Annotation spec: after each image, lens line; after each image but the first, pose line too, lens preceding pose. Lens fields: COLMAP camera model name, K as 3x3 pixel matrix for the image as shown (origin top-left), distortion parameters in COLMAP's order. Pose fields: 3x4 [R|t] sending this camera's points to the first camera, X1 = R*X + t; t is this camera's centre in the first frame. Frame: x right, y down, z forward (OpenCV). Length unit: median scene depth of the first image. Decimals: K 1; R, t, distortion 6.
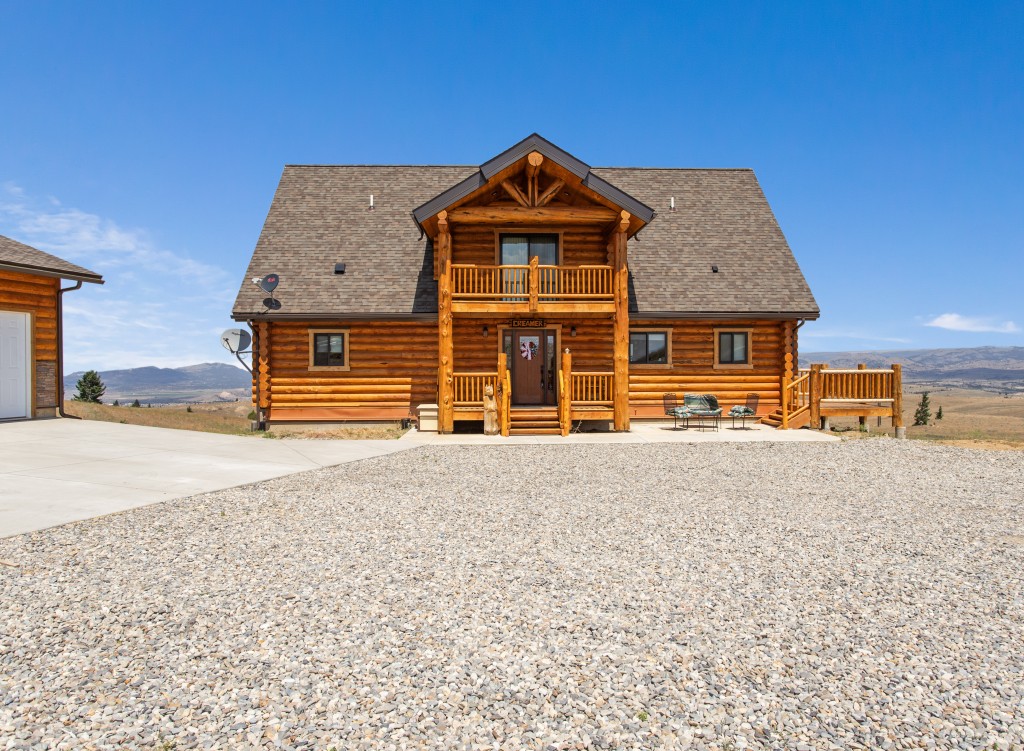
lens RADIAL K [[648.3, 0, 512.0], [0, 648.3, 375.5], [0, 0, 1]] dist [-0.001780, 0.000535]
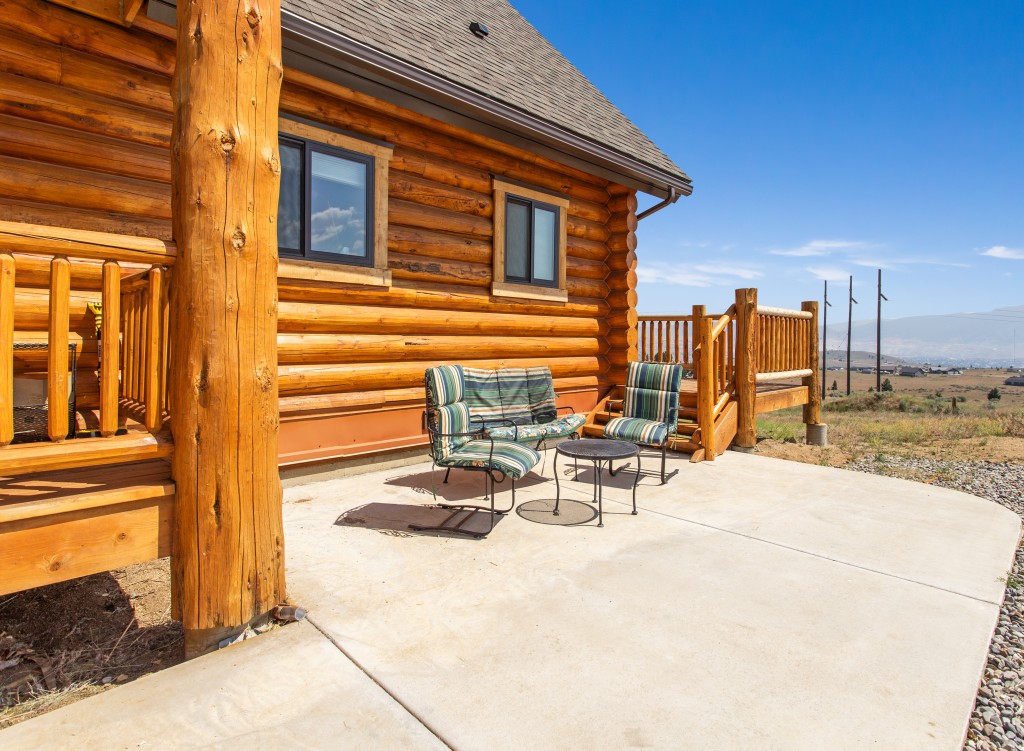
lens RADIAL K [[555.4, 0, 509.4], [0, 555.4, 322.3], [0, 0, 1]] dist [0.000625, 0.000403]
pose [[0.726055, 0.033028, 0.686843, 0.114157], [0.000165, 0.998837, -0.048205, 0.018536], [-0.687637, 0.035113, 0.725205, 0.780639]]
